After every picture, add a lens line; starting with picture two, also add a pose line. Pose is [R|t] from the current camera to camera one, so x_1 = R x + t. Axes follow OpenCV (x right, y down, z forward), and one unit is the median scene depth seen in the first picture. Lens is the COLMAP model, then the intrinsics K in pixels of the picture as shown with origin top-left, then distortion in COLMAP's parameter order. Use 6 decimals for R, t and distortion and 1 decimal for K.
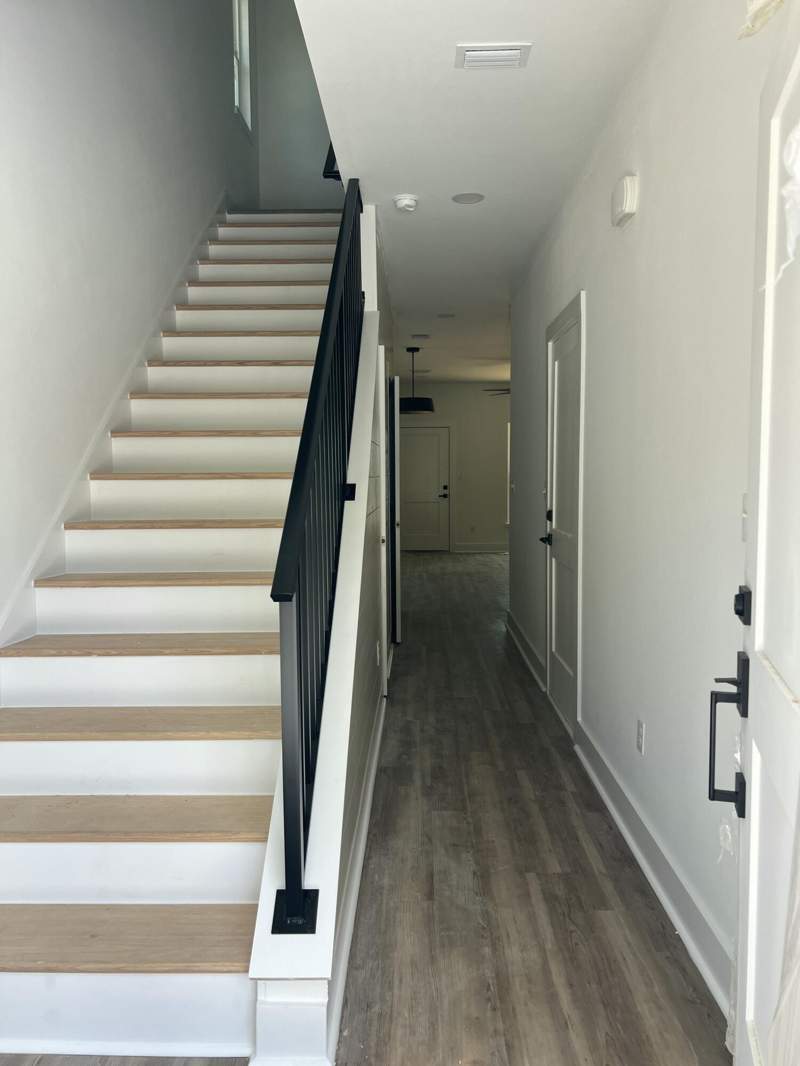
lens RADIAL K [[803.5, 0, 401.3], [0, 803.5, 537.1], [0, 0, 1]] dist [-0.003390, -0.014982]
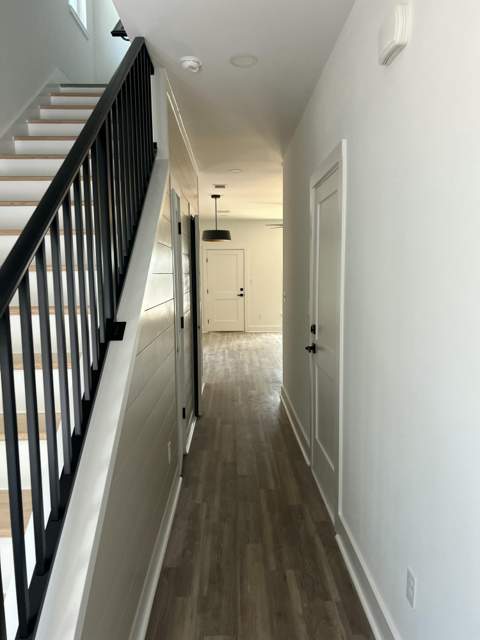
lens RADIAL K [[482.4, 0, 242.0], [0, 482.4, 320.8], [0, 0, 1]] dist [-0.003390, -0.014982]
pose [[0.999009, -0.006159, 0.044072, 0.048594], [0.005354, 0.999817, 0.018369, -0.061078], [-0.044177, -0.018115, 0.998859, 0.301309]]
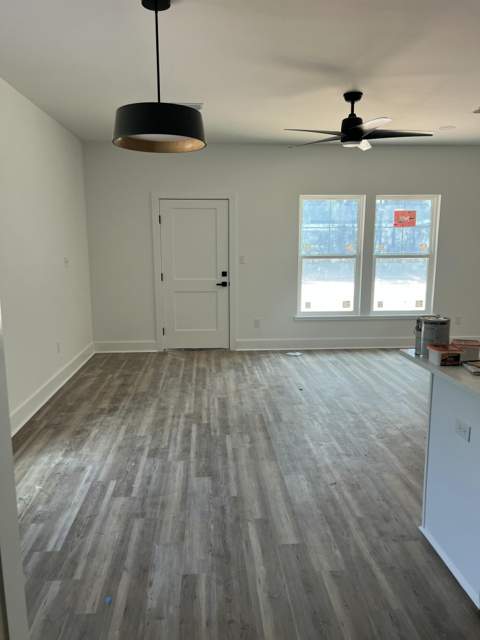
lens RADIAL K [[482.4, 0, 239.7], [0, 482.4, 316.6], [0, 0, 1]] dist [-0.003390, -0.014982]
pose [[0.995630, -0.009299, 0.092921, 0.077532], [0.002204, 0.997093, 0.076167, -0.176635], [-0.093359, -0.075630, 0.992756, 1.608622]]
